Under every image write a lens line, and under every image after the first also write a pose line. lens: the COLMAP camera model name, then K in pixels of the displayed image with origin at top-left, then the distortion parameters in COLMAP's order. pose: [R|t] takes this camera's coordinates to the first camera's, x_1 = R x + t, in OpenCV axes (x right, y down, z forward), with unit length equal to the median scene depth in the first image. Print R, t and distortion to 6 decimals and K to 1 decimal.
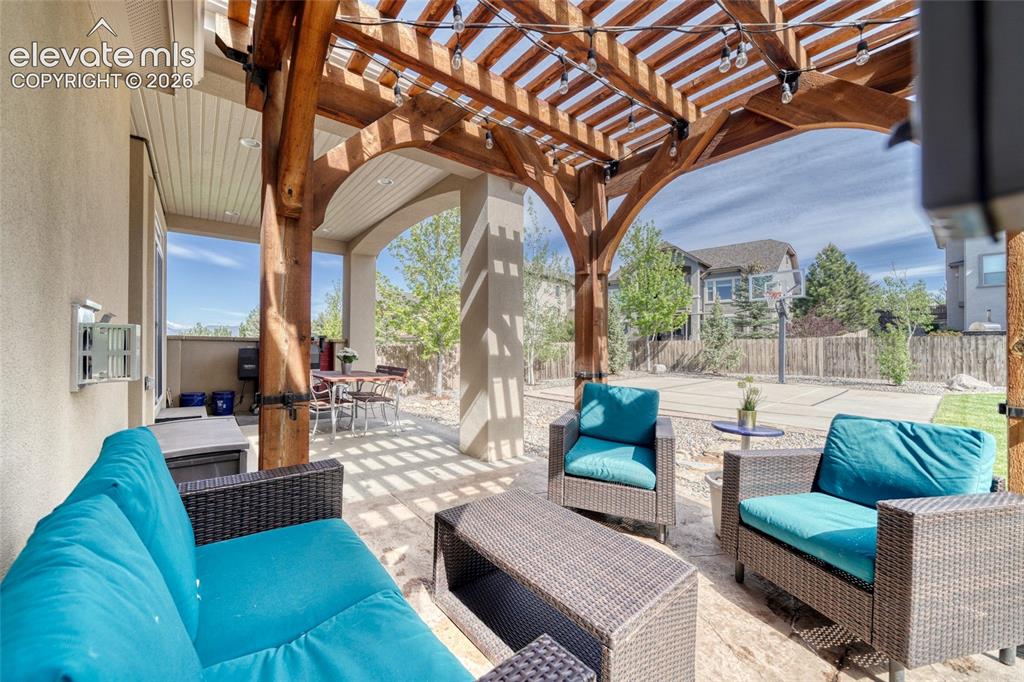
lens RADIAL K [[370.3, 0, 478.6], [0, 370.3, 350.1], [0, 0, 1]] dist [-0.003577, -0.000287]
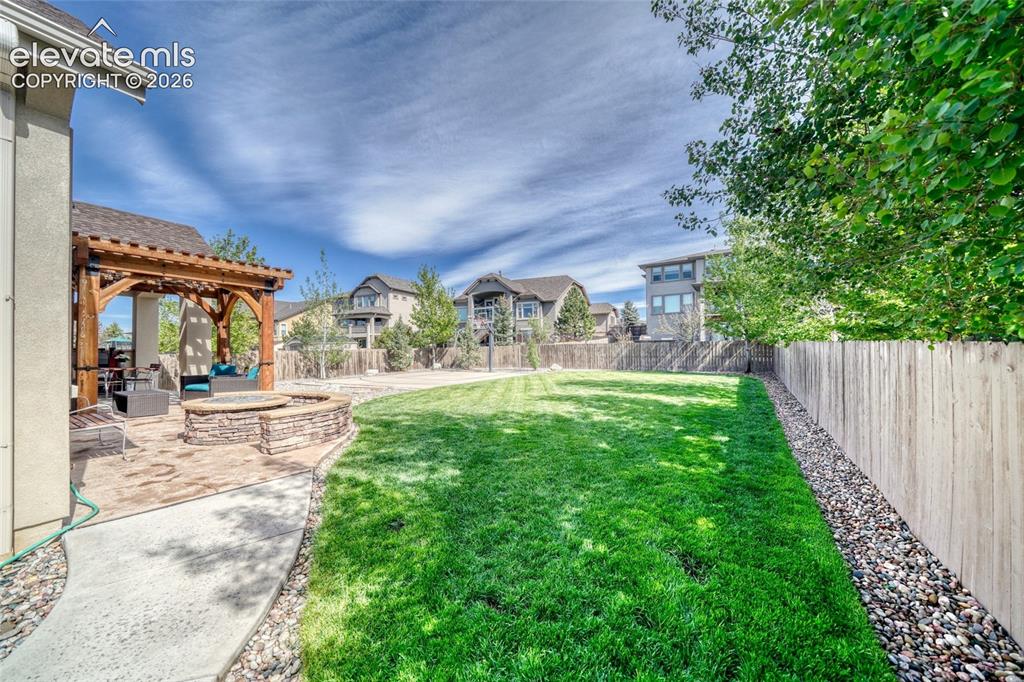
lens RADIAL K [[360.9, 0, 539.5], [0, 360.9, 338.8], [0, 0, 1]] dist [-0.009666, 0.000929]
pose [[0.924965, 0.001465, 0.380051, 0.205146], [0.016536, 0.998891, -0.044095, 0.006987], [-0.379694, 0.047070, 0.923914, -0.331827]]
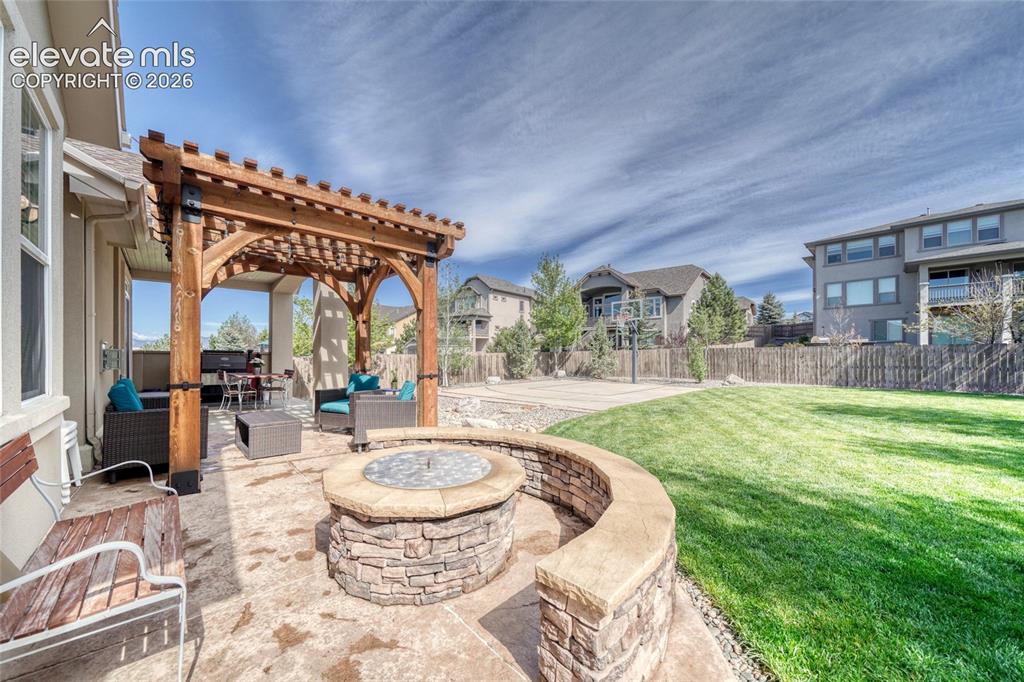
lens RADIAL K [[370.3, 0, 512.9], [0, 370.3, 350.0], [0, 0, 1]] dist [-0.003577, -0.000287]
pose [[0.994550, -0.002397, 0.104234, 0.126287], [0.005324, 0.999599, -0.027803, 0.002418], [-0.104125, 0.028206, 0.994164, -0.152420]]
